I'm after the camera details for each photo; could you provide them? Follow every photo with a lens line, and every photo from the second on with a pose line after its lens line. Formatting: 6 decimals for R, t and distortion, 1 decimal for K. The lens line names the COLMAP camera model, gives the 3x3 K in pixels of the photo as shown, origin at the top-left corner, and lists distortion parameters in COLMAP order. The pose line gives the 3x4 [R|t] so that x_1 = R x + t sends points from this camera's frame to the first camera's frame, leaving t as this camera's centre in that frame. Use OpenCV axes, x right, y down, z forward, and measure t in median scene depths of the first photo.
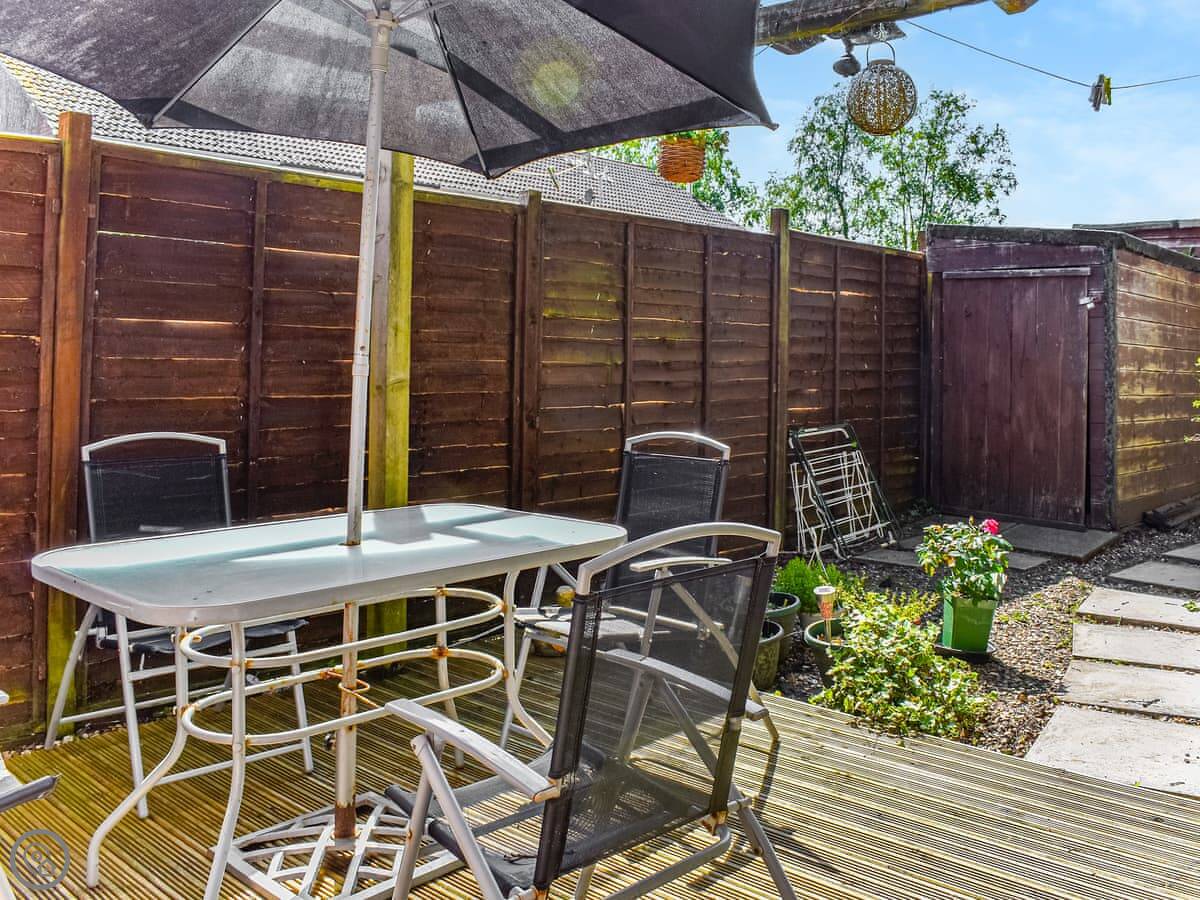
lens RADIAL K [[1055.5, 0, 598.5], [0, 1055.5, 334.4], [0, 0, 1]] dist [-0.090793, 0.000725]
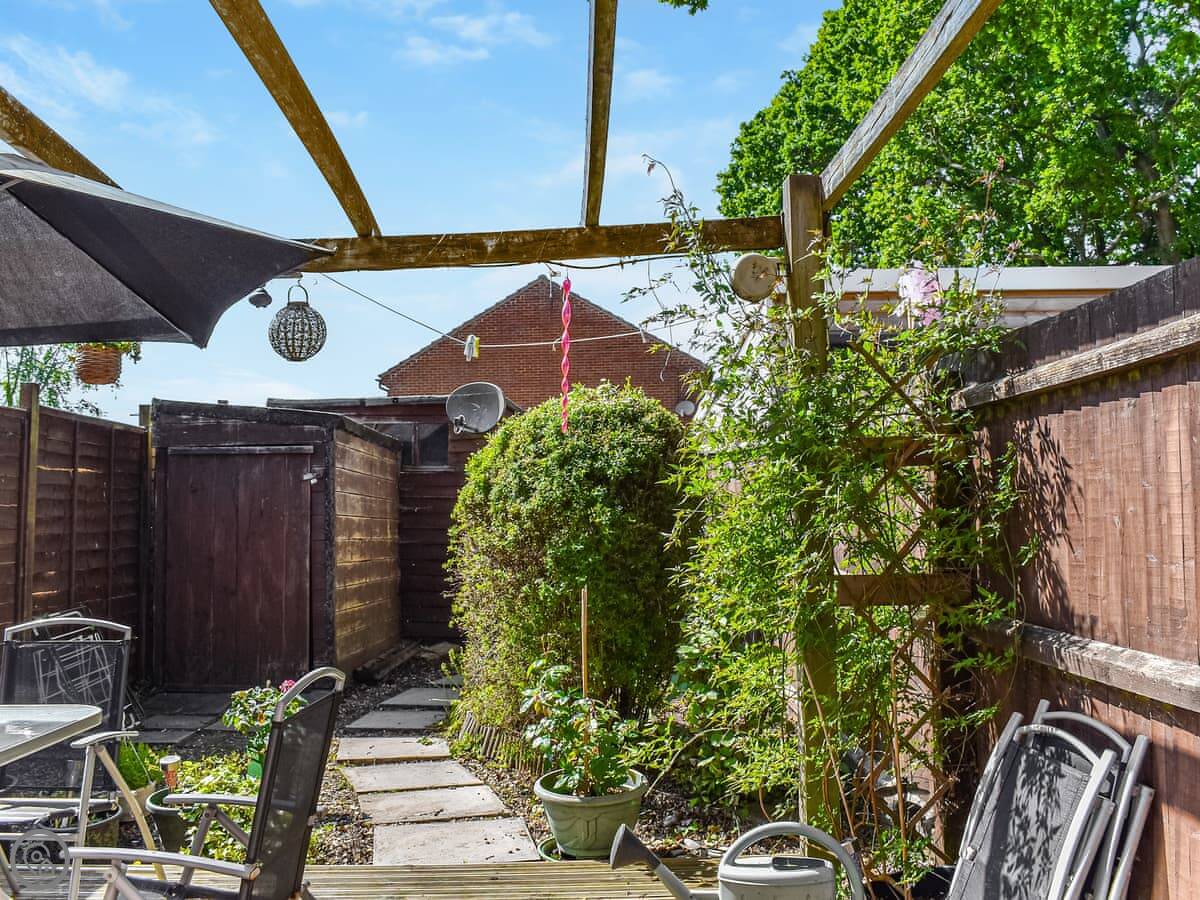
lens RADIAL K [[1126.2, 0, 600.0], [0, 1126.2, 450.0], [0, 0, 1]] dist [-0.006669, -0.279634]
pose [[0.727589, 0.012425, 0.685901, -0.114367], [0.020157, 0.999017, -0.039479, -0.007846], [-0.685717, 0.042550, 0.726623, -0.062801]]
